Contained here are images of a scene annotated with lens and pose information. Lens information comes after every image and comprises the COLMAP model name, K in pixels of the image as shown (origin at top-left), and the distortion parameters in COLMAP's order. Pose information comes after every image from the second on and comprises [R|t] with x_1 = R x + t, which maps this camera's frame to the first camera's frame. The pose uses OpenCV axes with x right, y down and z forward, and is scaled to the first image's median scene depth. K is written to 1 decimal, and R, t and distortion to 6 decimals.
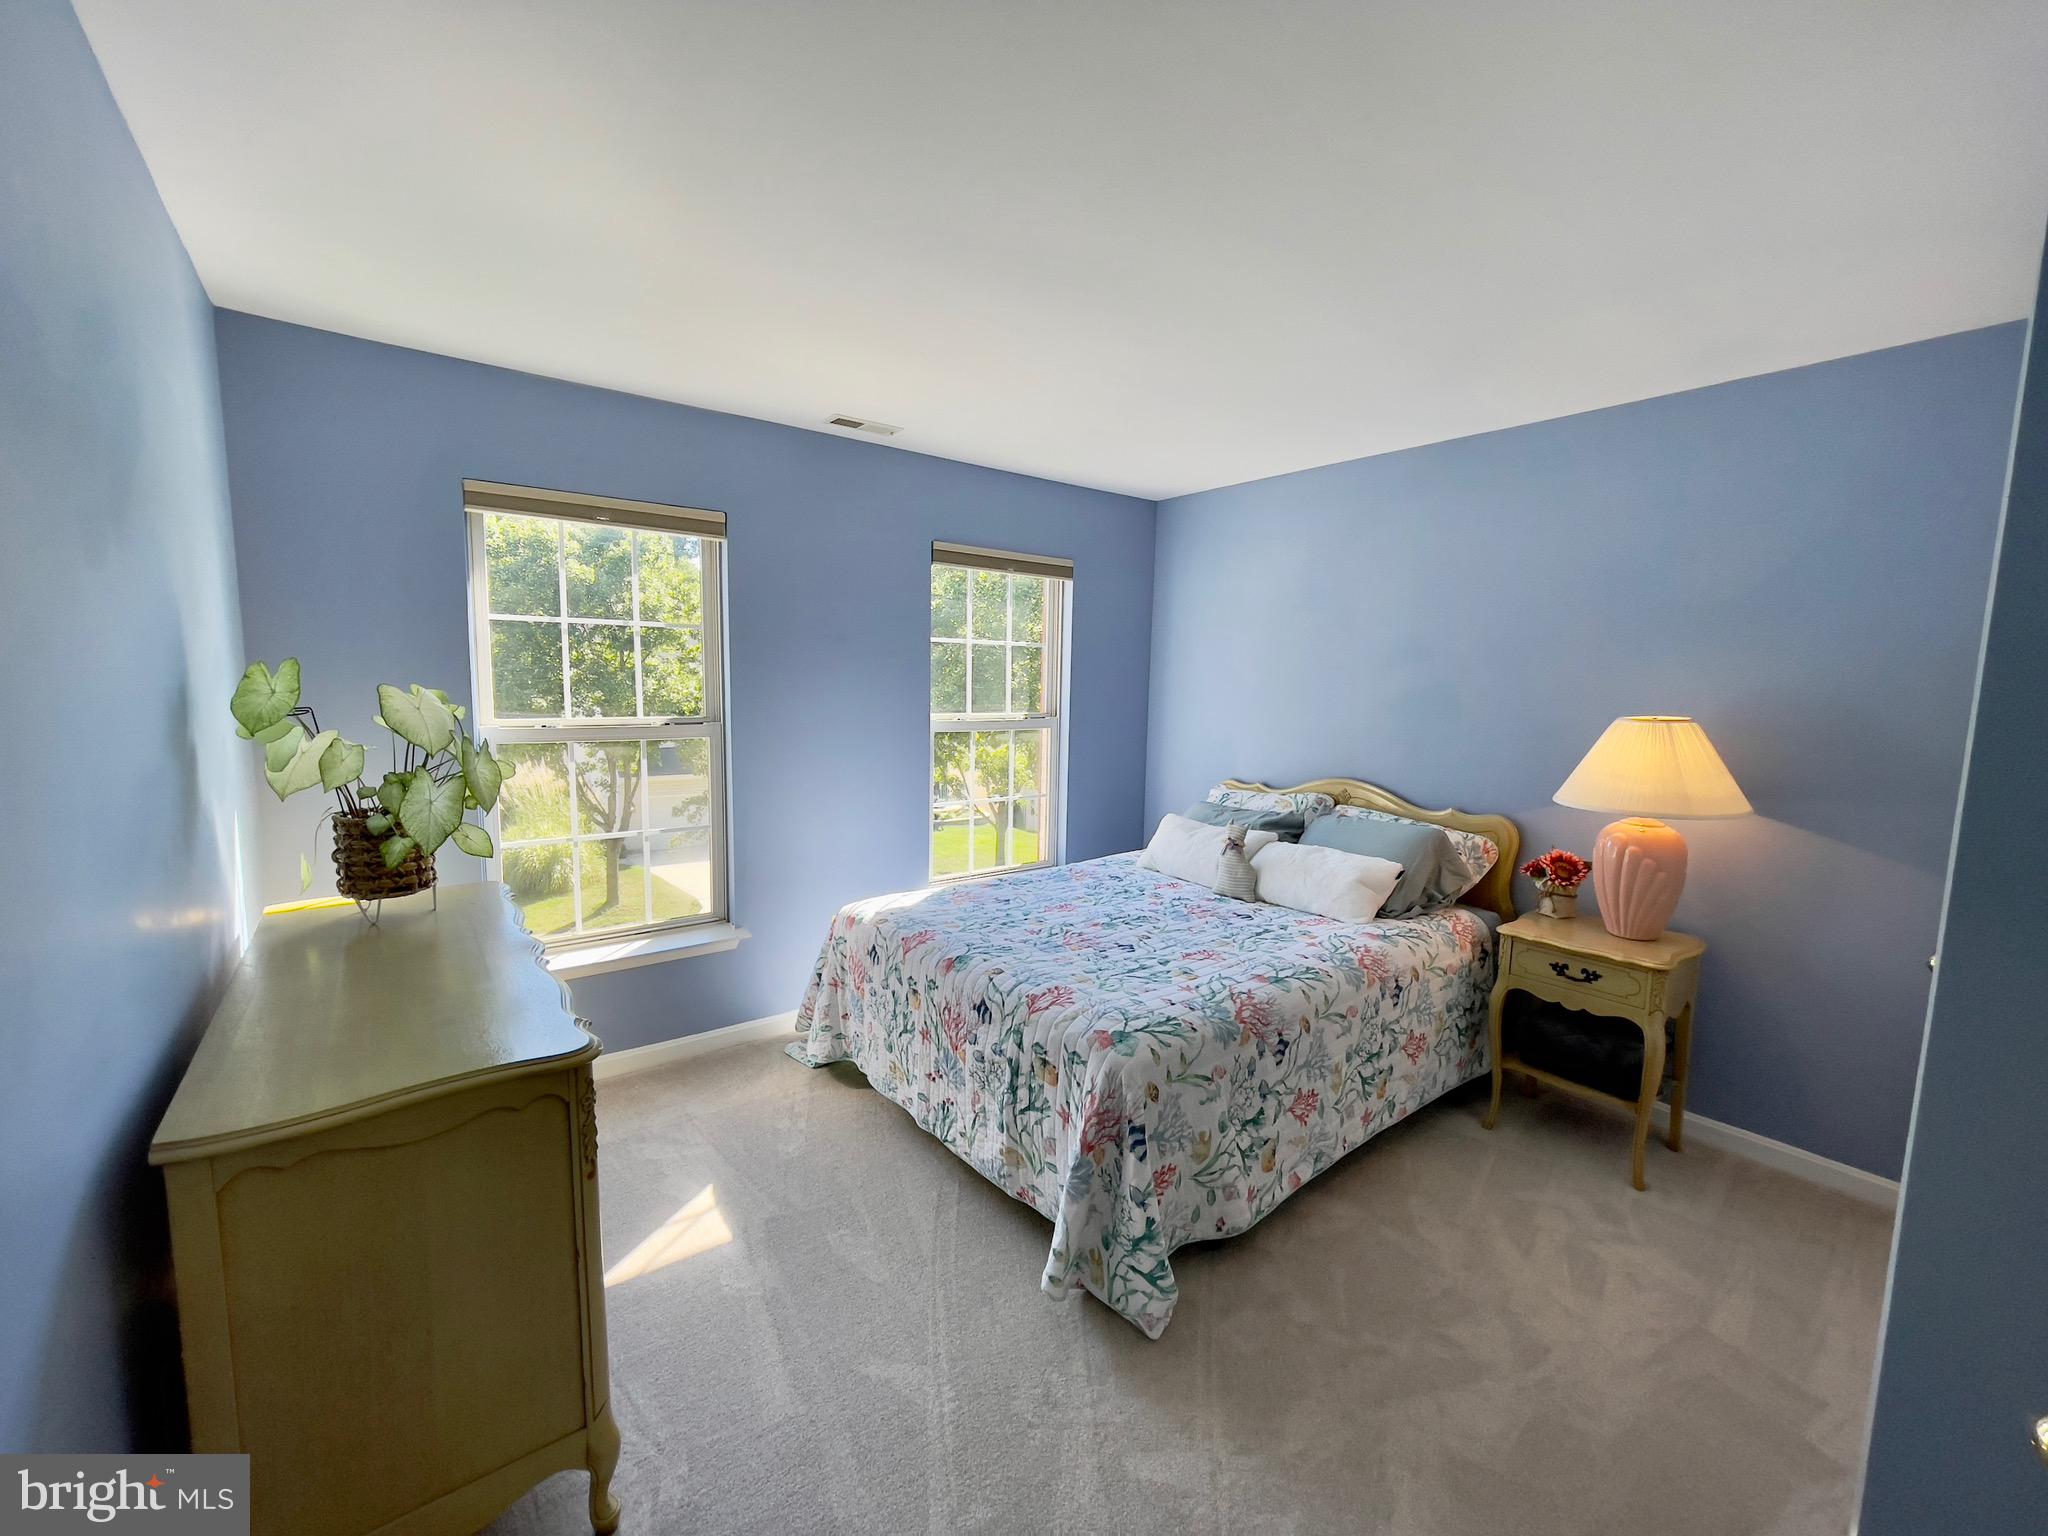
lens RADIAL K [[831.9, 0, 1016.2], [0, 831.9, 761.1], [0, 0, 1]] dist [-0.007579, 0.000491]
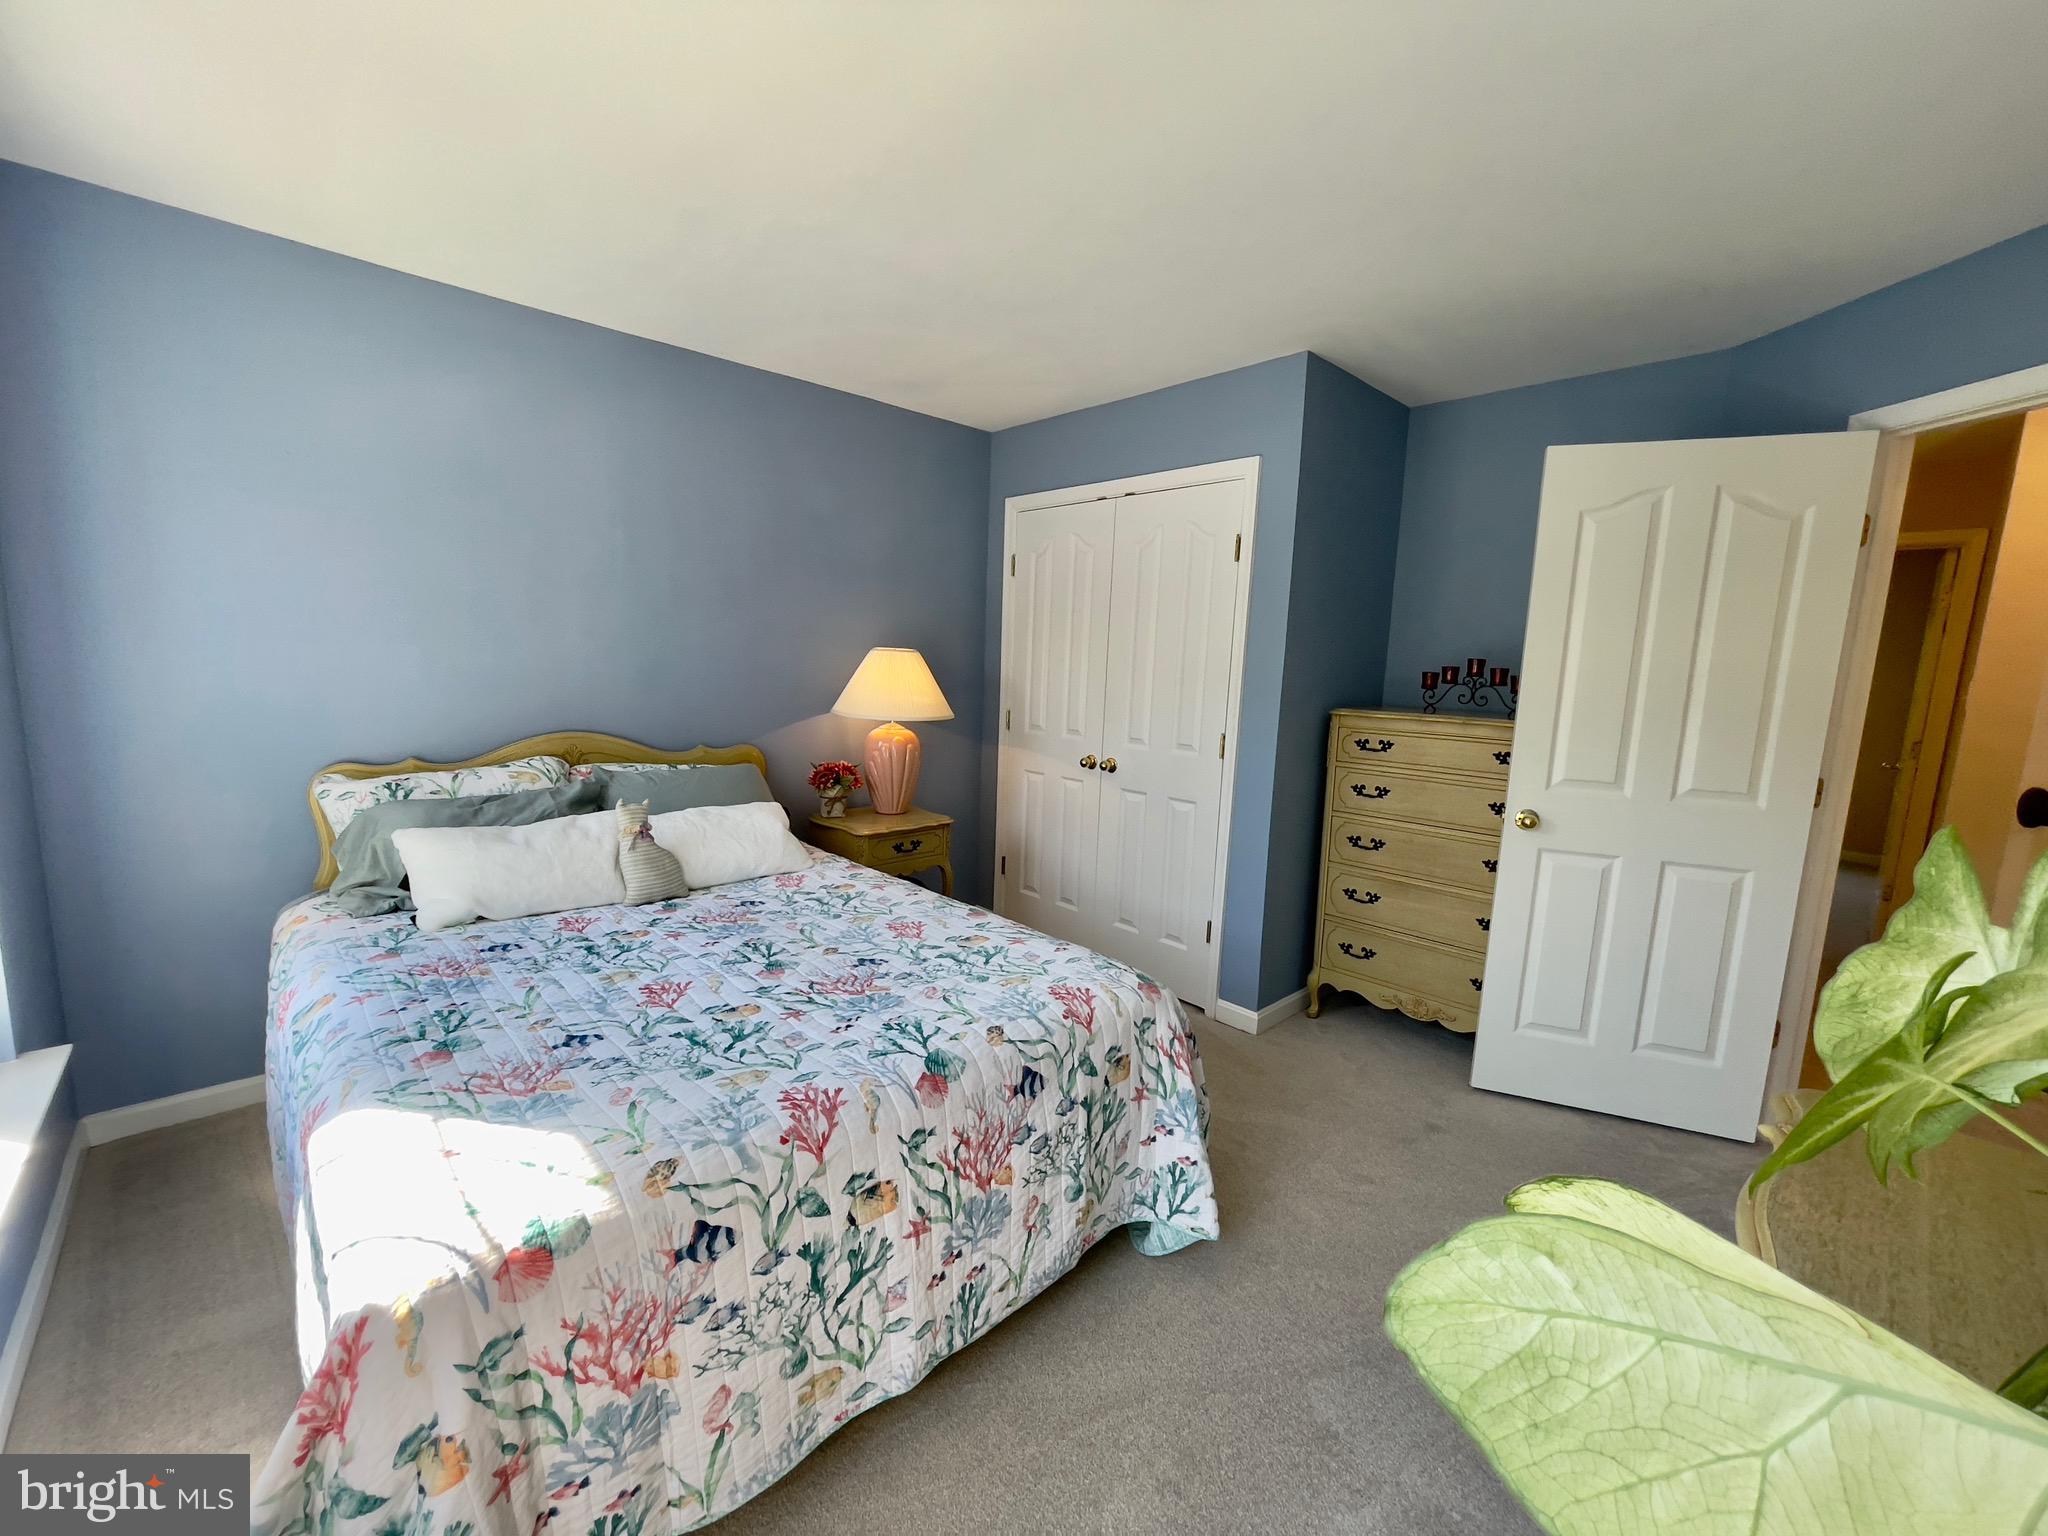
lens RADIAL K [[831.9, 0, 1013.9], [0, 831.9, 783.5], [0, 0, 1]] dist [-0.007579, 0.000491]
pose [[-0.096737, -0.171497, 0.980424, -0.614363], [0.066854, 0.981699, 0.178316, -0.063062], [-0.993062, 0.082795, -0.083501, 0.956512]]
